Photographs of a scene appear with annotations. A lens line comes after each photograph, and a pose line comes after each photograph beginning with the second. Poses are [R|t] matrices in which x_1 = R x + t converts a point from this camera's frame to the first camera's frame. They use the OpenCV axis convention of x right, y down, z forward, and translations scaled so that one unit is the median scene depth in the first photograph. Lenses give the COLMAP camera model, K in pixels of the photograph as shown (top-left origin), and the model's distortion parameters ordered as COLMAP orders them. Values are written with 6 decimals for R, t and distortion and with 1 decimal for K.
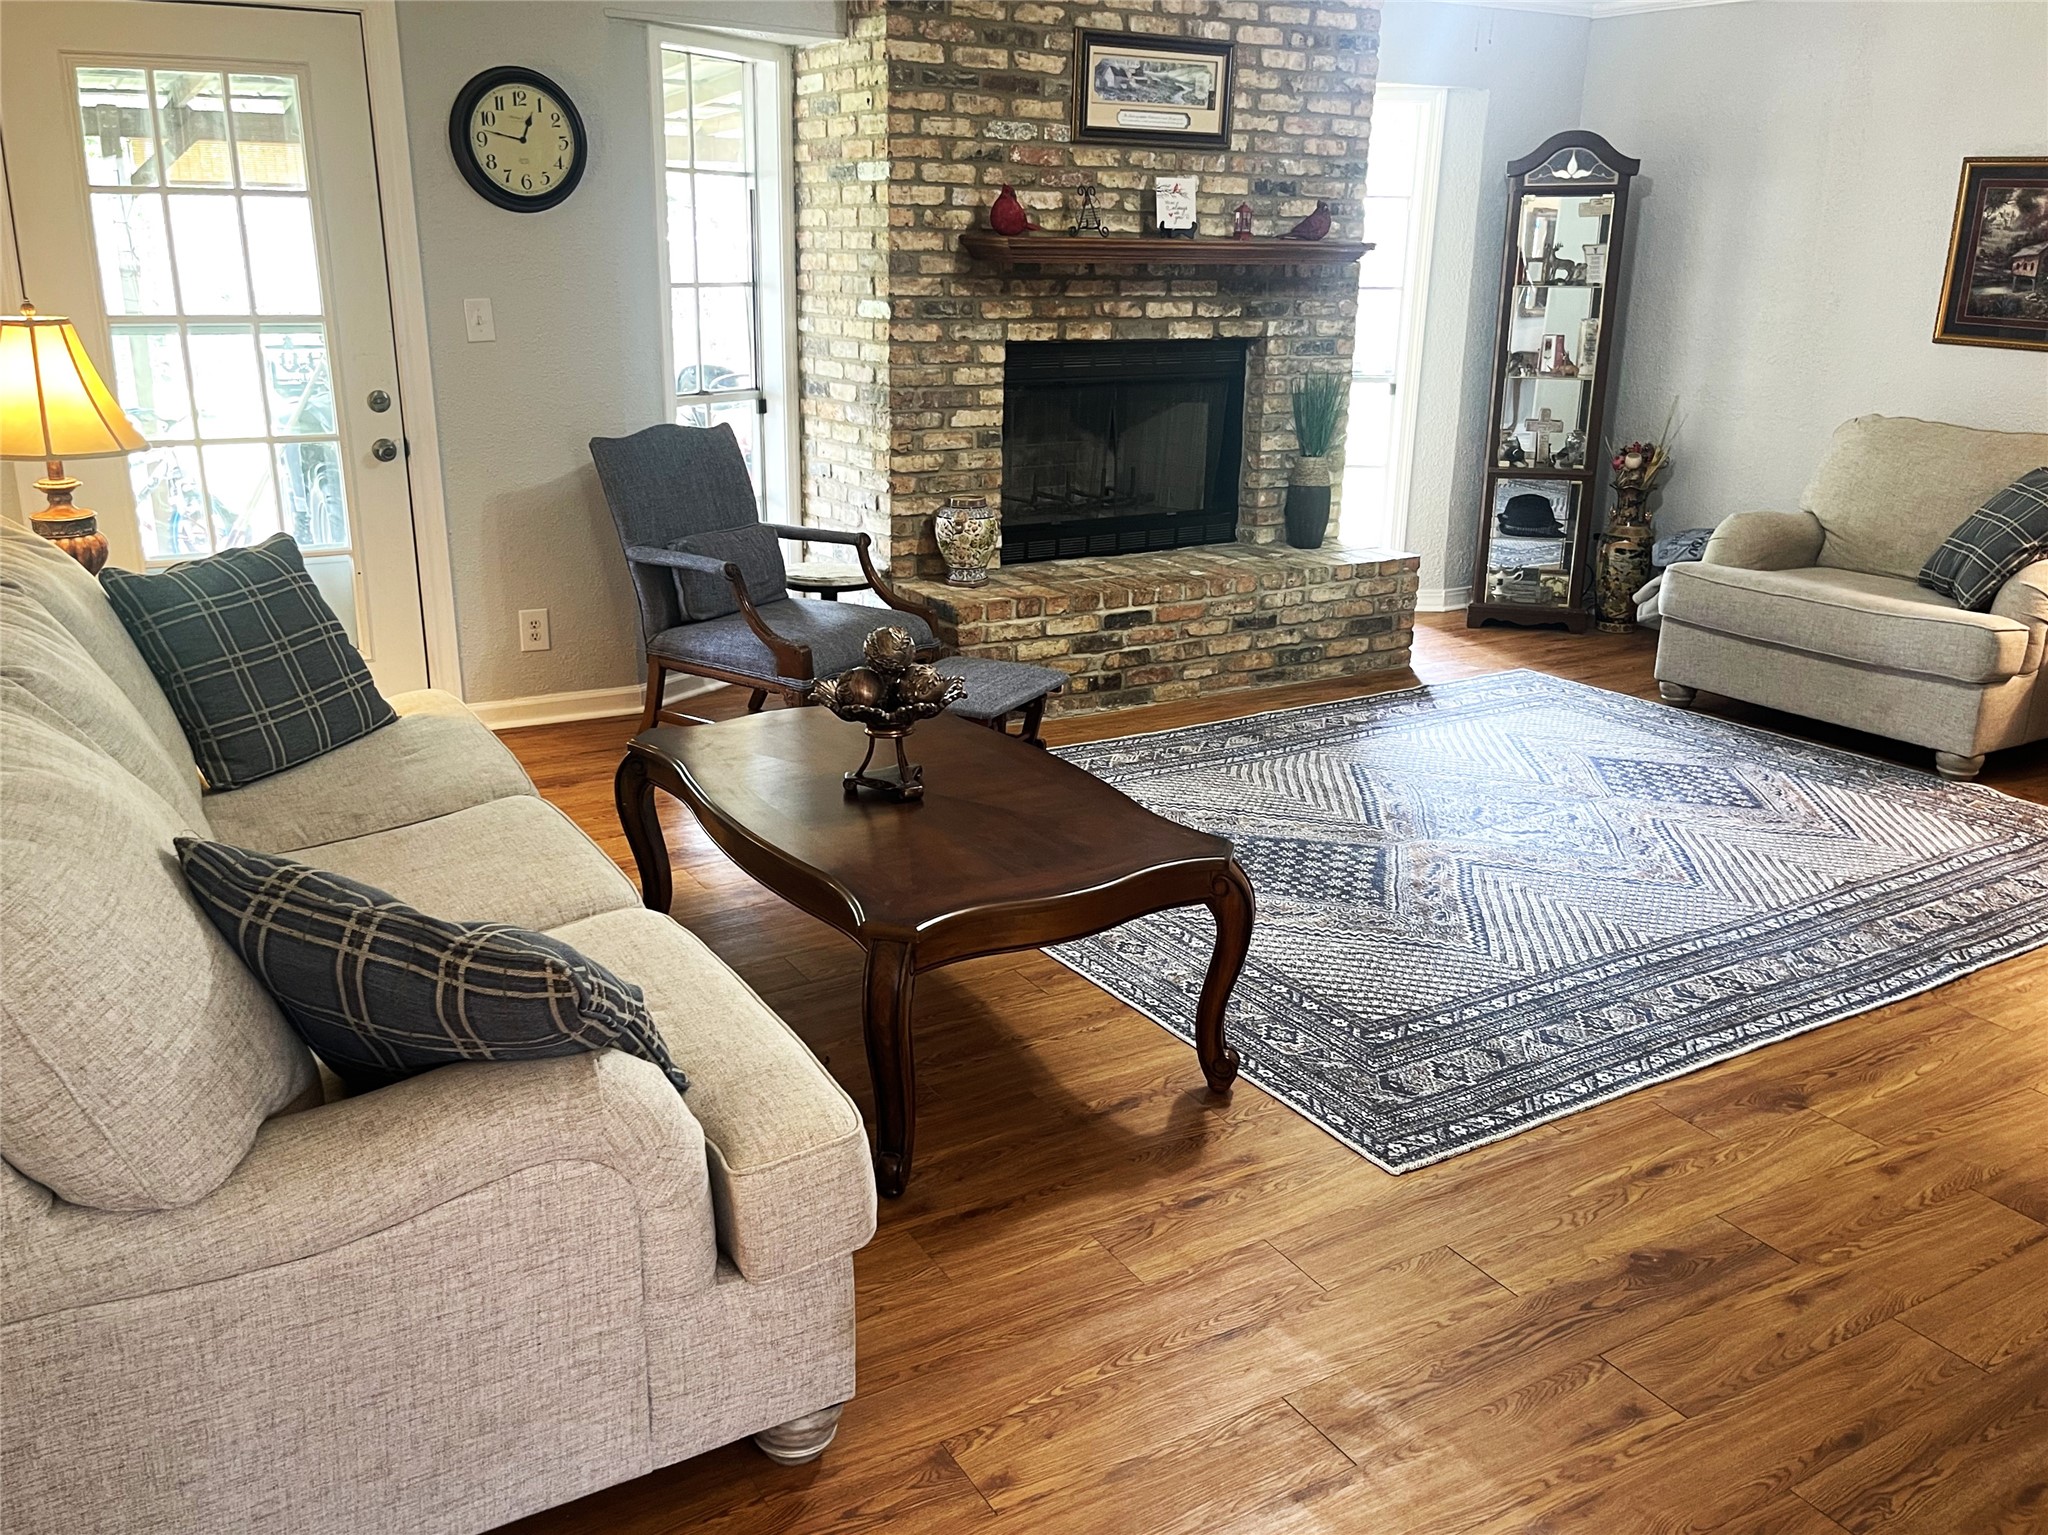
lens RADIAL K [[1594.2, 0, 1021.2], [0, 1594.2, 754.9], [0, 0, 1]] dist [0.001707, 0.000184]
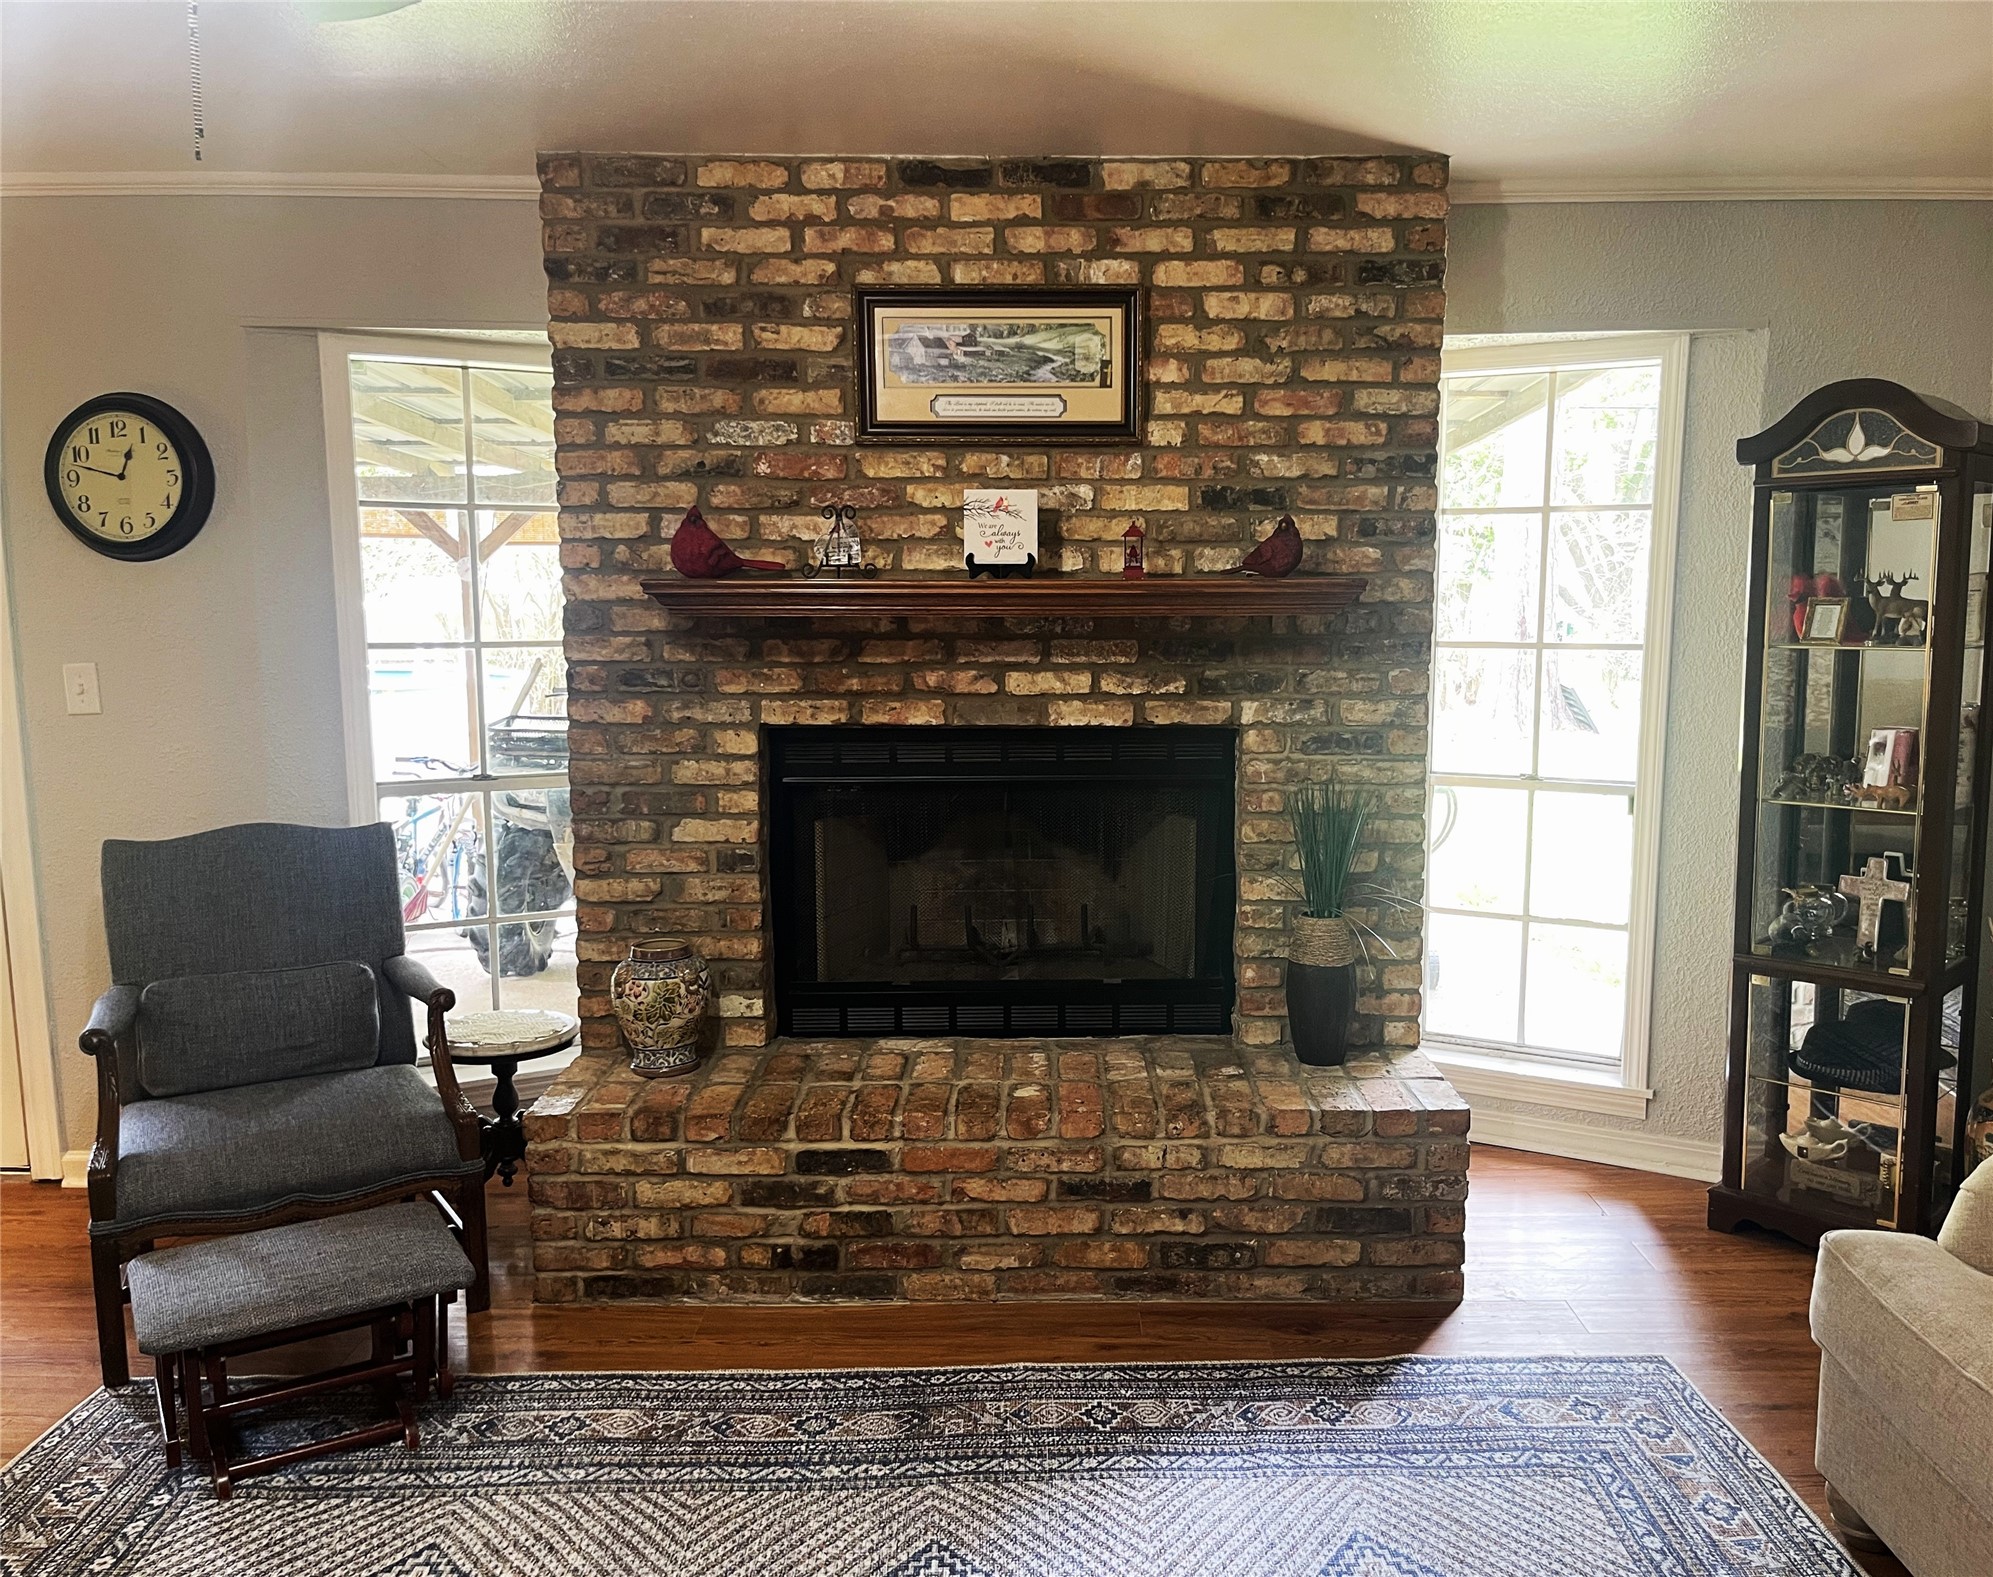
lens RADIAL K [[1570.3, 0, 999.2], [0, 1570.3, 799.2], [0, 0, 1]] dist [0.065330, -0.155481]
pose [[0.871619, 0.048848, -0.487745, 0.413584], [-0.137390, 0.979484, -0.147427, -0.140966], [0.470537, 0.195511, 0.860448, 0.466161]]
